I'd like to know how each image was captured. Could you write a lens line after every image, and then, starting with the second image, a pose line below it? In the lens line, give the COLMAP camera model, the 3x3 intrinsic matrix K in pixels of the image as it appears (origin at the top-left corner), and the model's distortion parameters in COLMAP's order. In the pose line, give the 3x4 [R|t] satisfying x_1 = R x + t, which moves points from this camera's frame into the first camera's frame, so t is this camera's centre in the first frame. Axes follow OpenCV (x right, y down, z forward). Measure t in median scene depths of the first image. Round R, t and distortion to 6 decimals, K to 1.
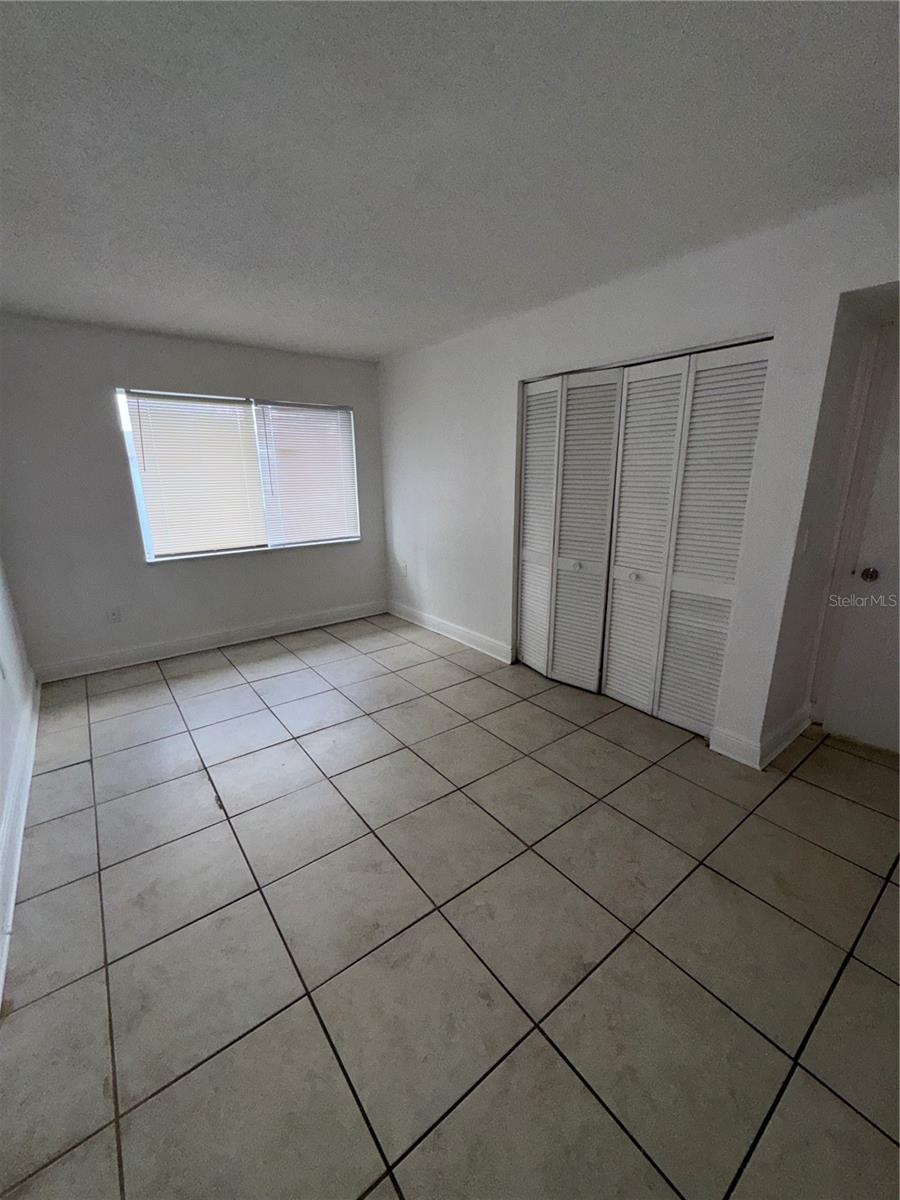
lens RADIAL K [[480.3, 0, 451.8], [0, 480.3, 598.1], [0, 0, 1]] dist [-0.003603, -0.000009]
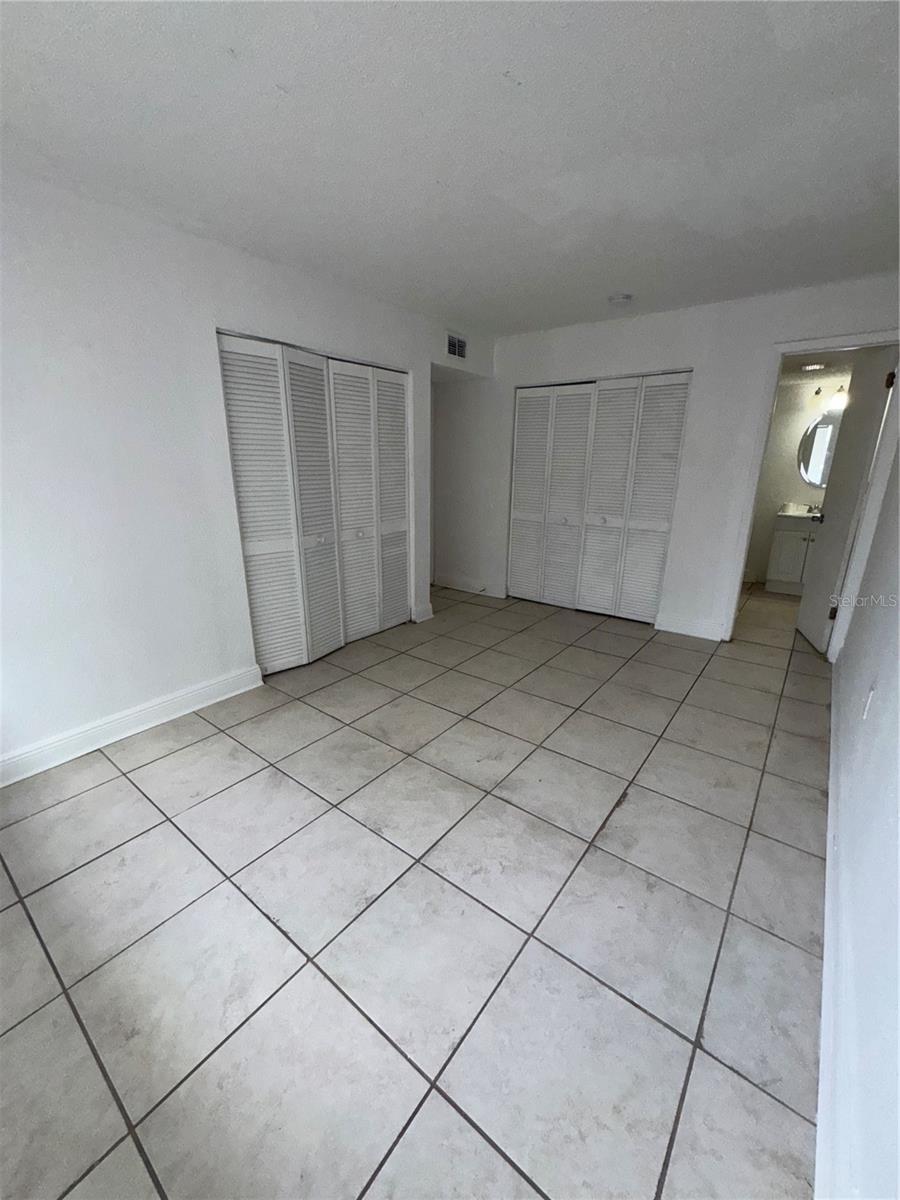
lens RADIAL K [[480.3, 0, 449.4], [0, 480.3, 600.7], [0, 0, 1]] dist [-0.003603, -0.000009]
pose [[-0.257058, -0.268630, 0.928310, -0.963208], [0.245219, 0.911019, 0.331530, -0.263624], [-0.934767, 0.312862, -0.168312, 1.119992]]
